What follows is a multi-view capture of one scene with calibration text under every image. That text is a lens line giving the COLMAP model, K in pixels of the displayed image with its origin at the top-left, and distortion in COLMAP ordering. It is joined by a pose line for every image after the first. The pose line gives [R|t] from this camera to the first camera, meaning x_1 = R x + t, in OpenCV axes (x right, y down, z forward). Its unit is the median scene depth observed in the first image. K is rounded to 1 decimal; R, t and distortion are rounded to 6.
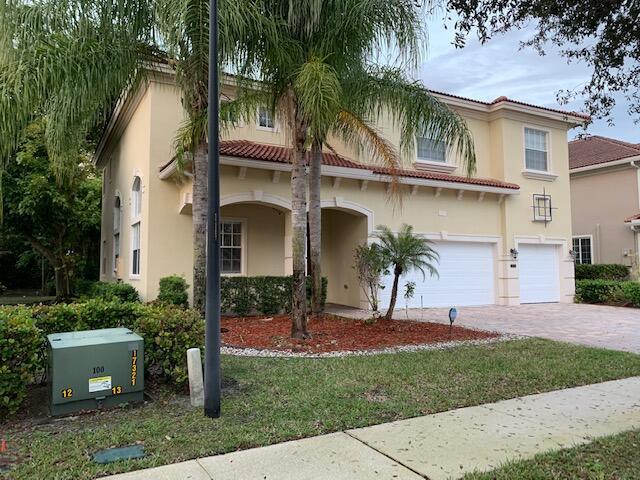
lens RADIAL K [[487.7, 0, 319.1], [0, 487.7, 238.6], [0, 0, 1]] dist [0.037683, -0.036466]
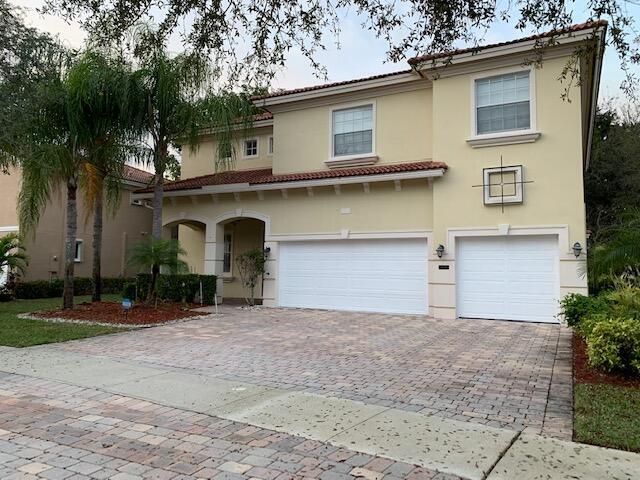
lens RADIAL K [[487.7, 0, 320.0], [0, 487.7, 242.5], [0, 0, 1]] dist [0.037683, -0.036466]
pose [[0.558931, -0.041314, -0.828184, 1.460434], [0.041219, 0.998908, -0.022013, 0.040392], [0.828189, -0.021833, 0.560023, 0.638751]]
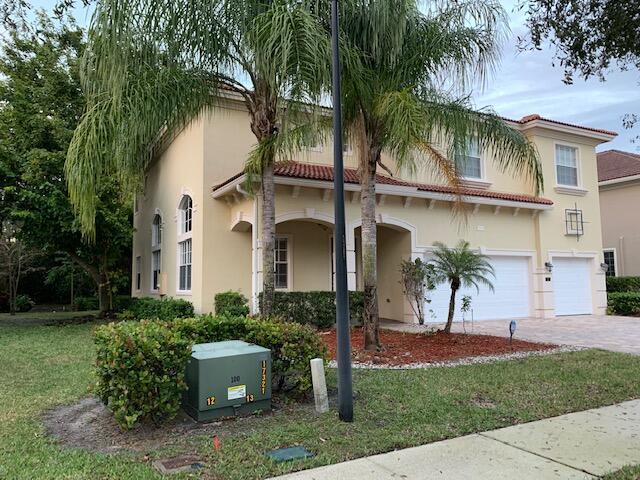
lens RADIAL K [[487.7, 0, 321.8], [0, 487.7, 240.4], [0, 0, 1]] dist [0.037683, -0.036466]
pose [[0.999967, -0.007619, -0.002764, -0.114400], [0.007550, 0.999681, -0.024089, -0.006047], [0.002947, 0.024067, 0.999706, -0.043082]]
